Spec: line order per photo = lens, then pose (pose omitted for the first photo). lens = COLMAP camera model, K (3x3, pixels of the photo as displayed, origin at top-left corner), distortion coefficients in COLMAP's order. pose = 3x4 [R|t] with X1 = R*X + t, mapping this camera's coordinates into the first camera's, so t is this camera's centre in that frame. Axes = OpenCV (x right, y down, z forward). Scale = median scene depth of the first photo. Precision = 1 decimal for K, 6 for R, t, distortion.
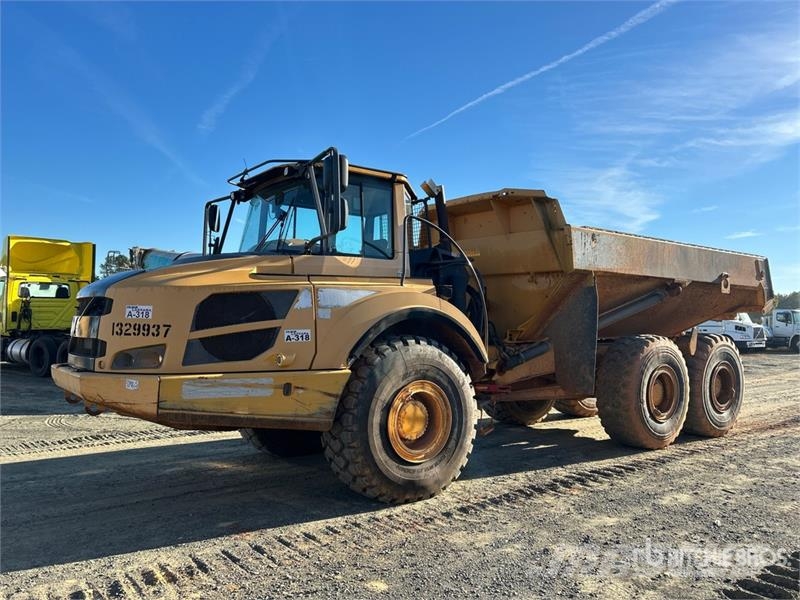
lens RADIAL K [[647.1, 0, 397.9], [0, 647.1, 303.3], [0, 0, 1]] dist [0.038045, -0.003507]
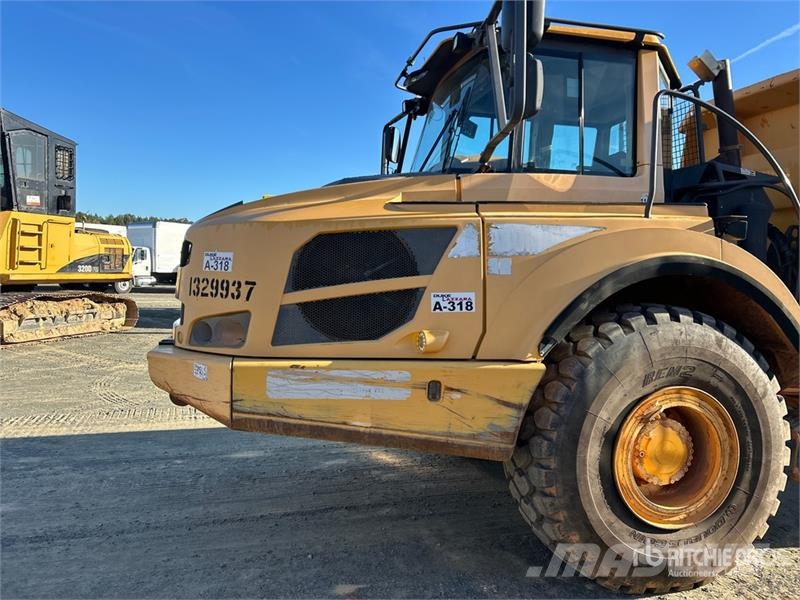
lens RADIAL K [[607.1, 0, 399.8], [0, 607.1, 292.8], [0, 0, 1]] dist [0.027884, -0.012582]
pose [[0.922129, 0.020206, -0.386355, 0.013884], [0.000211, 0.998609, 0.052729, 0.010067], [0.386883, -0.048705, 0.920842, 0.404260]]
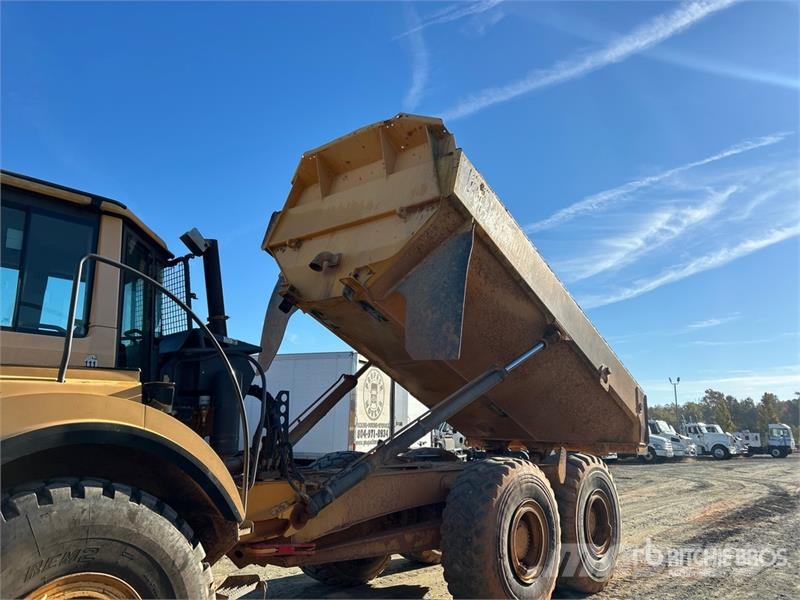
lens RADIAL K [[599.9, 0, 400.0], [0, 599.9, 300.0], [0, 0, 1]] dist [0.026015, -0.012963]
pose [[0.982853, 0.036053, 0.180831, 0.179843], [-0.001309, 0.982038, -0.188678, 0.000536], [-0.184386, 0.185206, 0.965246, 0.438626]]
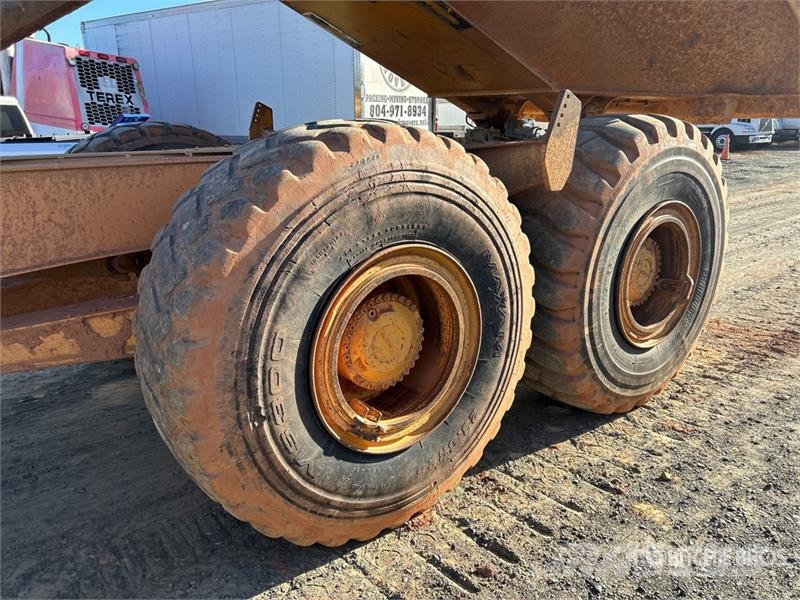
lens RADIAL K [[599.9, 0, 400.0], [0, 599.9, 300.0], [0, 0, 1]] dist [0.026015, -0.012963]
pose [[0.999553, -0.016985, -0.024617, 0.570466], [0.023702, 0.951838, 0.305684, 0.062454], [0.018240, -0.306131, 0.951815, 1.070434]]
